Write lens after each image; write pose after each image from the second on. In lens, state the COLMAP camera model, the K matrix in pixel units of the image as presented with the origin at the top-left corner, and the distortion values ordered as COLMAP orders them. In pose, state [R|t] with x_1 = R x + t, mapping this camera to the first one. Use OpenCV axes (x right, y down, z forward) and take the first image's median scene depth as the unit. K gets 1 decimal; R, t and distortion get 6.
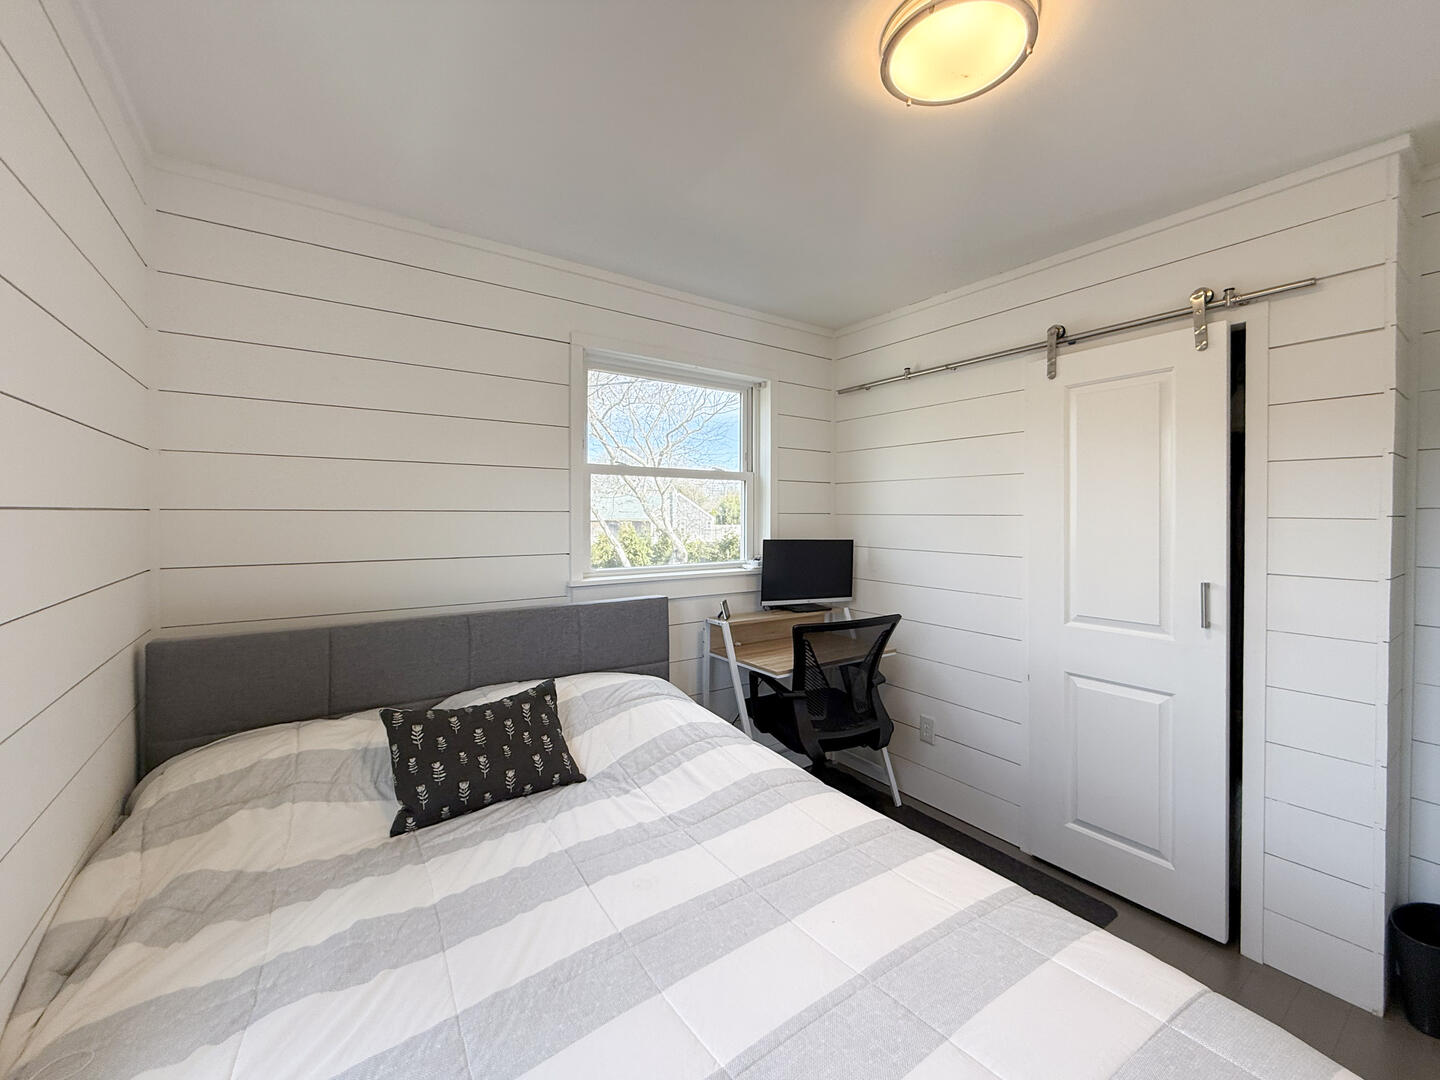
lens RADIAL K [[620.5, 0, 624.9], [0, 620.5, 503.3], [0, 0, 1]] dist [0.003940, 0.000231]
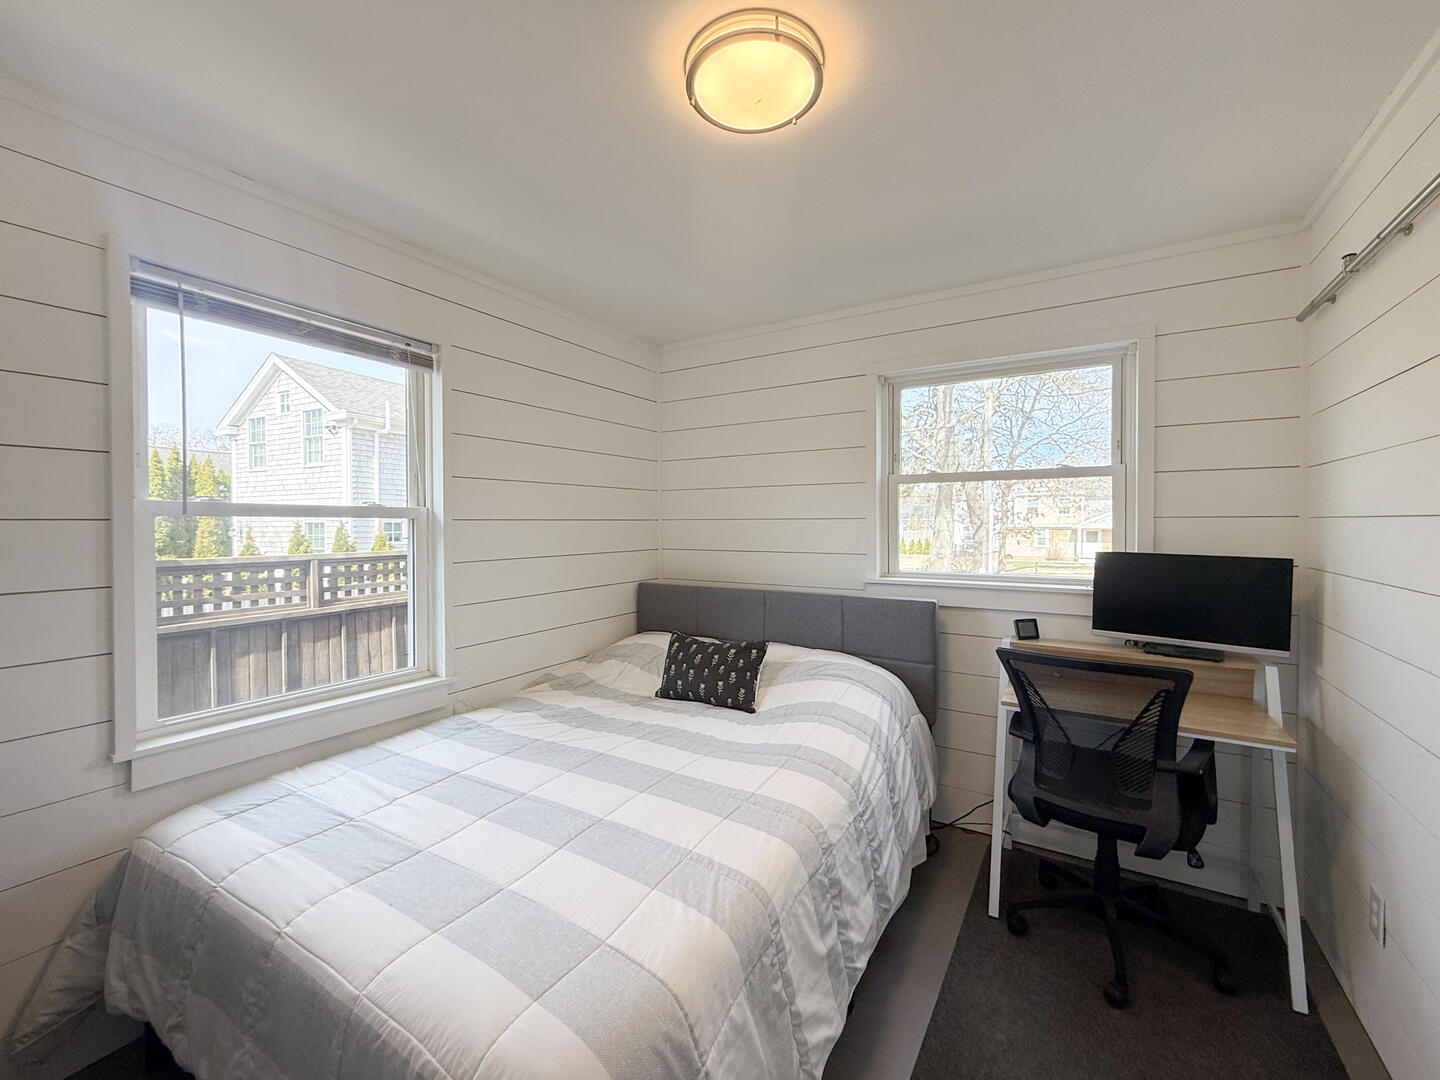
lens RADIAL K [[572.1, 0, 729.0], [0, 572.1, 532.5], [0, 0, 1]] dist [0.001190, -0.000092]
pose [[0.425110, 0.014059, -0.905032, 0.760555], [0.021403, 0.999444, 0.025578, 0.005547], [0.904888, -0.030244, 0.424573, 0.296848]]
